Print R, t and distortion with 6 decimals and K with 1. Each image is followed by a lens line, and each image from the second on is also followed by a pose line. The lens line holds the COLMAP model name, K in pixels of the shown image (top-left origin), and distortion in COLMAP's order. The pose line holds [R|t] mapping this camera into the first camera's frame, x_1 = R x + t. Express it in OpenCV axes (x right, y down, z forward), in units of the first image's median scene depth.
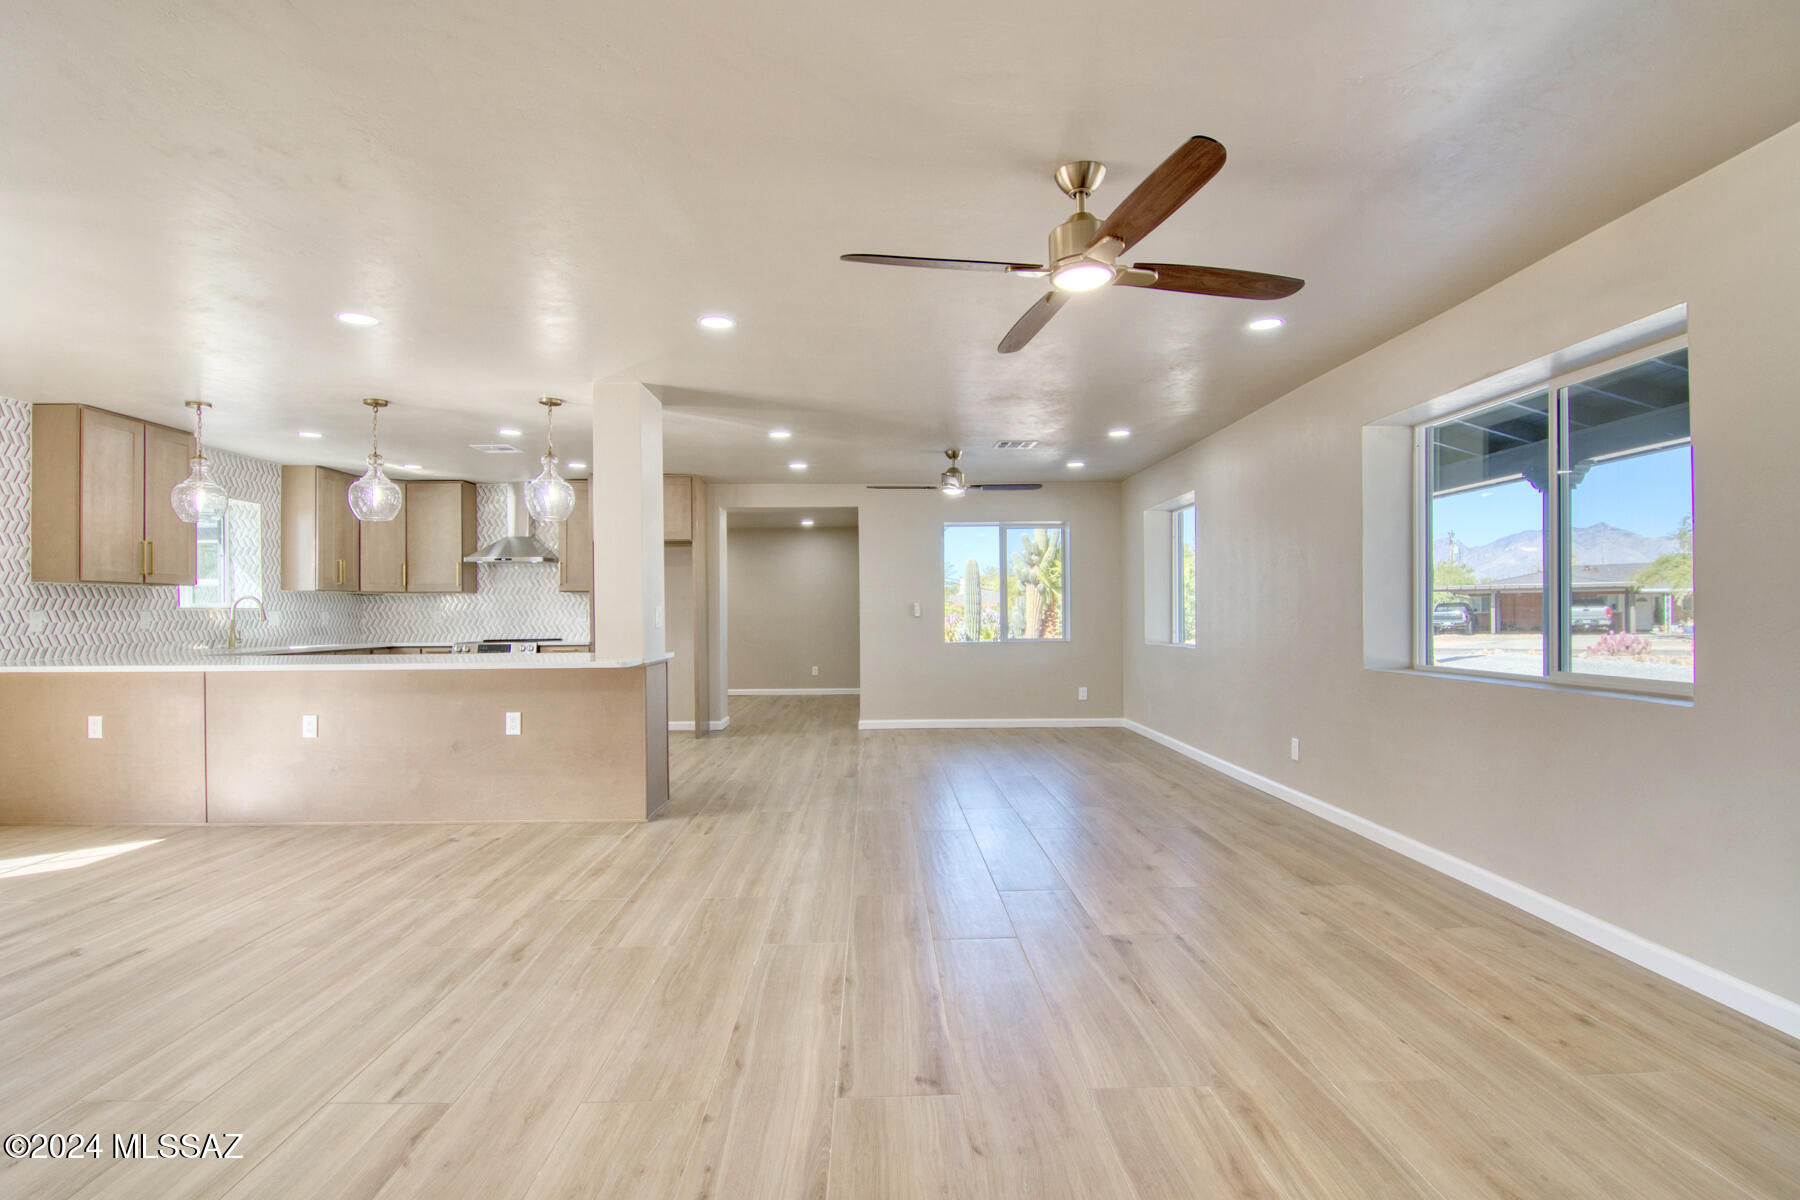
lens RADIAL K [[874.4, 0, 897.1], [0, 874.4, 610.5], [0, 0, 1]] dist [-0.005068, -0.011432]
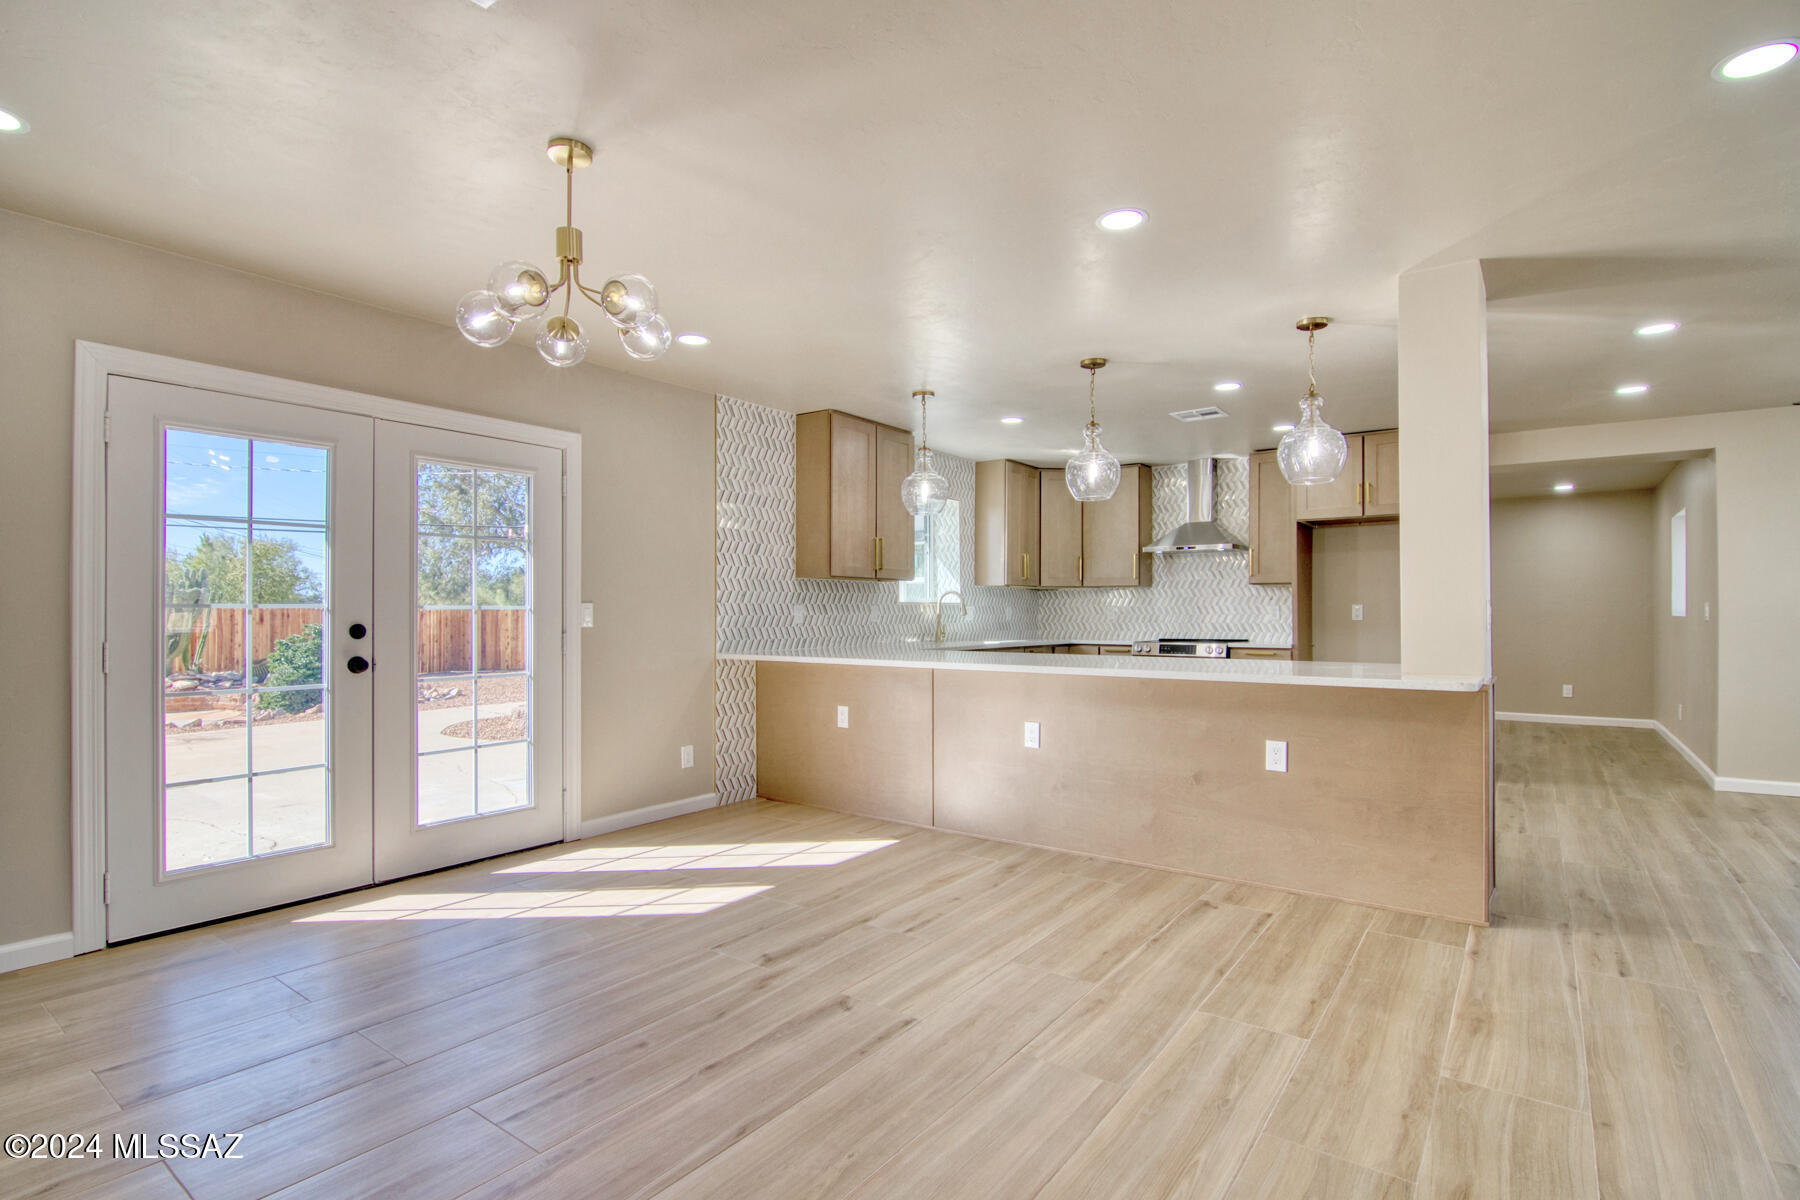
lens RADIAL K [[874.4, 0, 897.1], [0, 874.4, 610.5], [0, 0, 1]] dist [-0.005068, -0.011432]
pose [[0.790794, 0.005103, -0.612060, -0.220868], [-0.003865, 0.999987, 0.003343, 0.003848], [0.612070, -0.000278, 0.790804, 0.196933]]
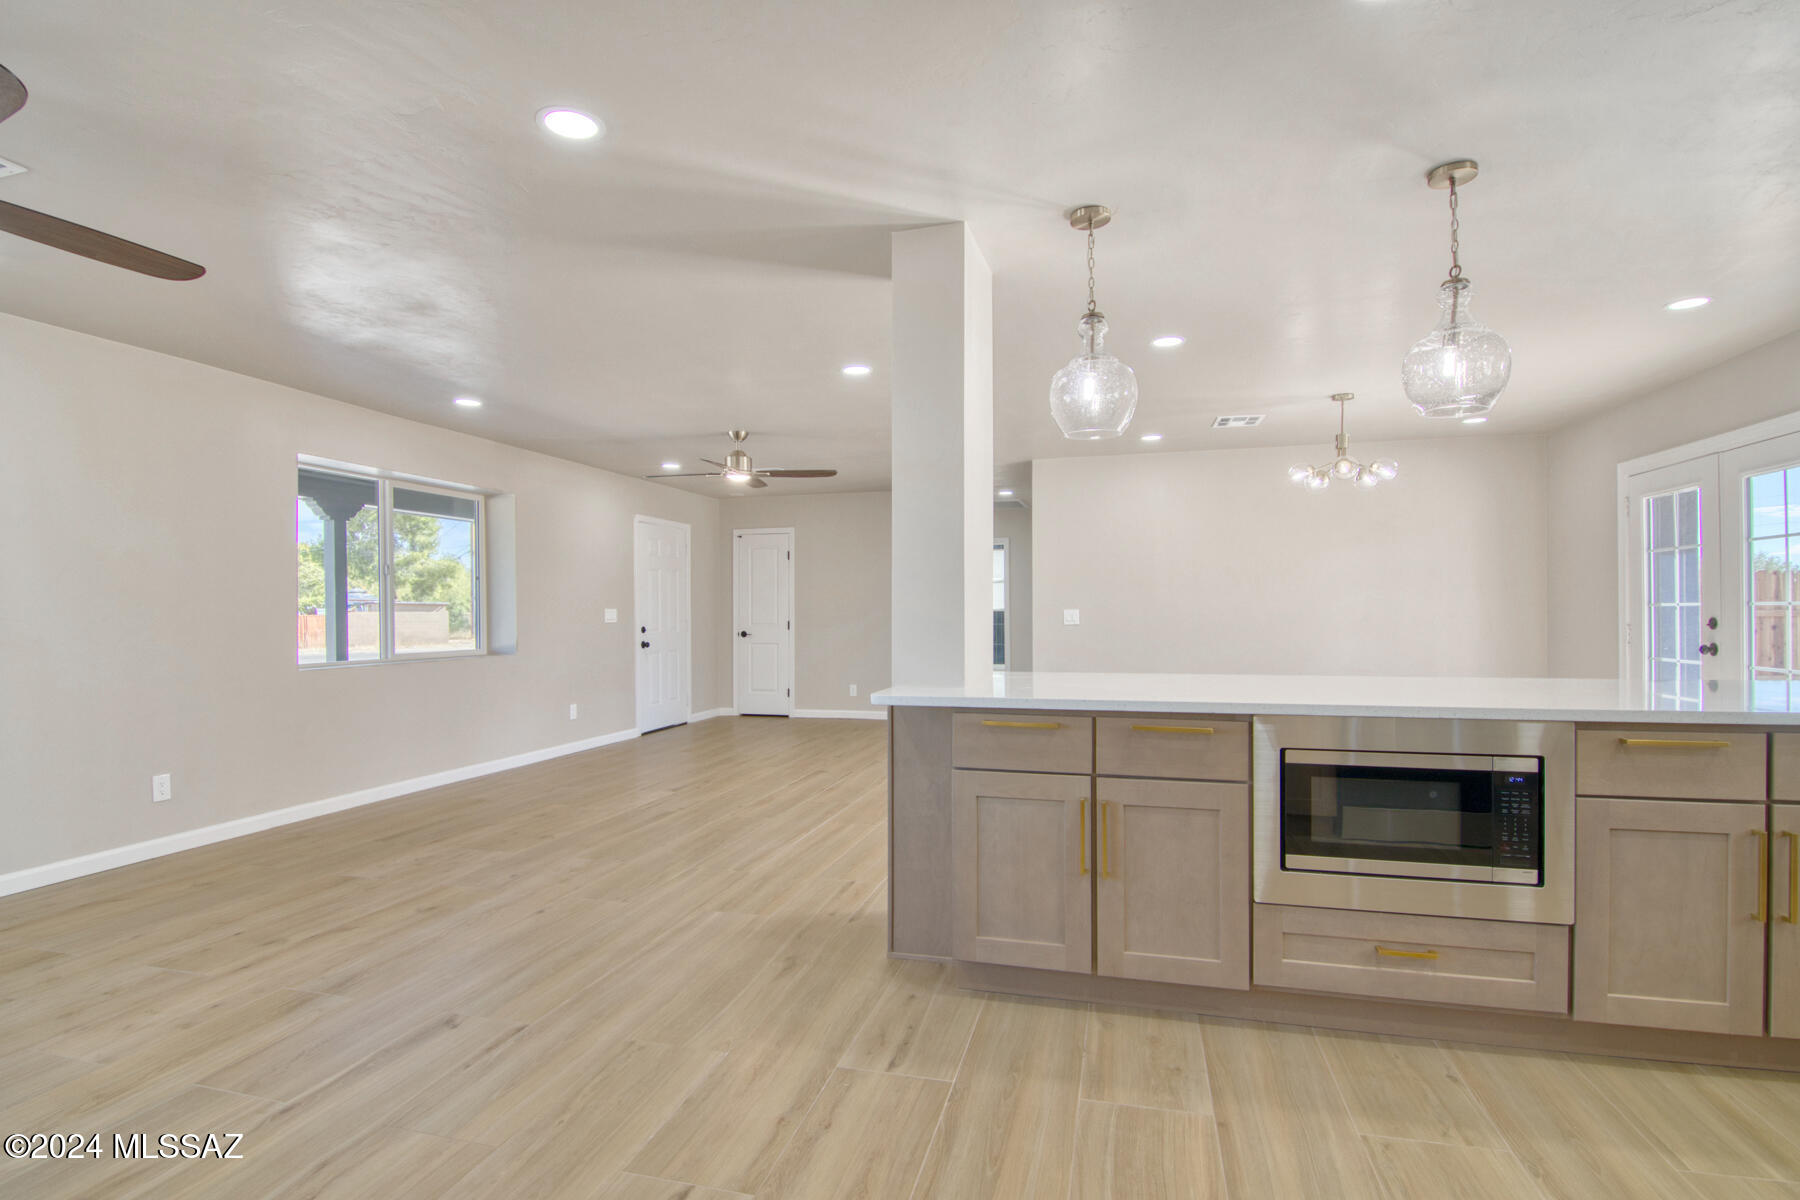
lens RADIAL K [[874.4, 0, 897.1], [0, 874.4, 610.5], [0, 0, 1]] dist [-0.005068, -0.011432]
pose [[-0.959842, 0.014291, 0.280178, -0.431344], [0.013238, 0.999896, -0.005652, 0.005180], [-0.280229, -0.001716, -0.959932, 1.557250]]
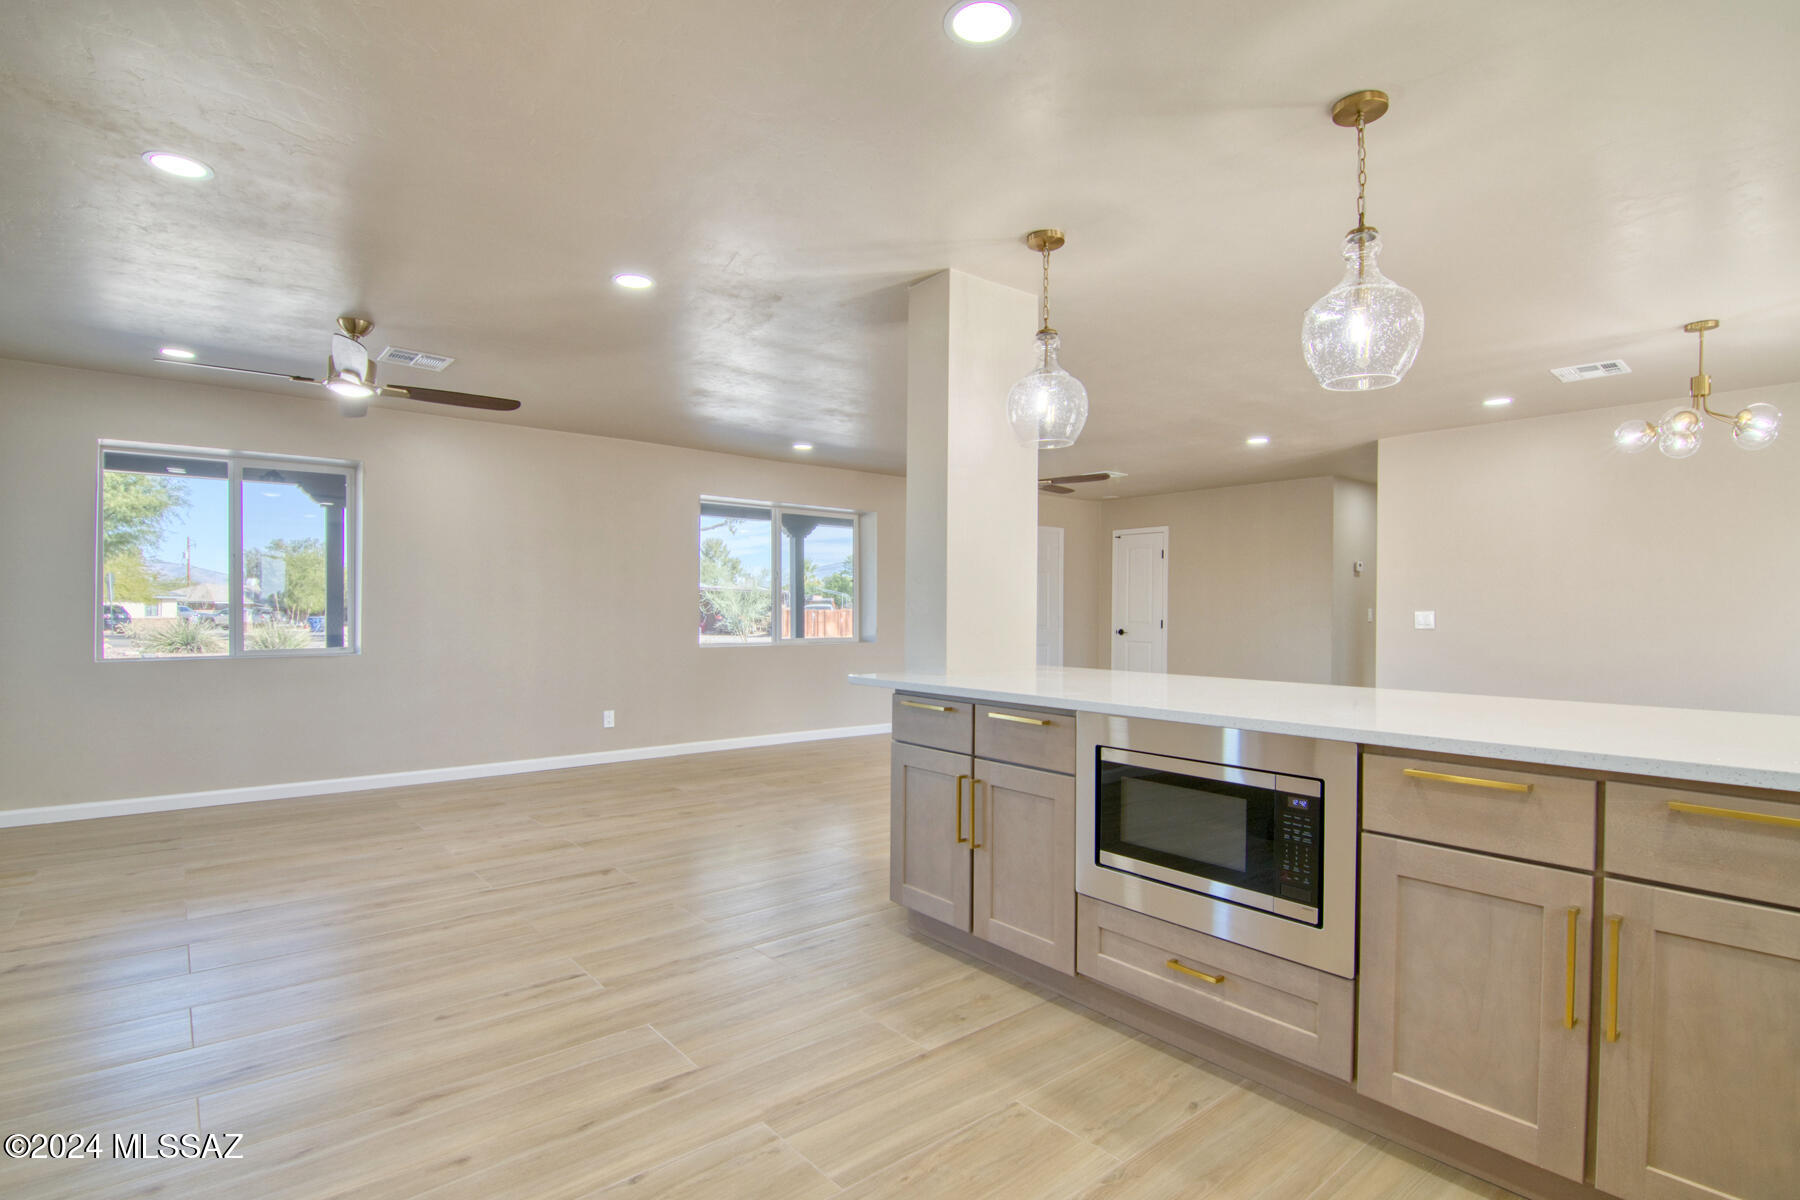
lens RADIAL K [[874.4, 0, 897.1], [0, 874.4, 610.5], [0, 0, 1]] dist [-0.005068, -0.011432]
pose [[-0.623346, 0.004687, 0.781932, -0.788127], [-0.001959, 0.999970, -0.007556, 0.008977], [-0.781944, -0.006242, -0.623317, 1.438634]]
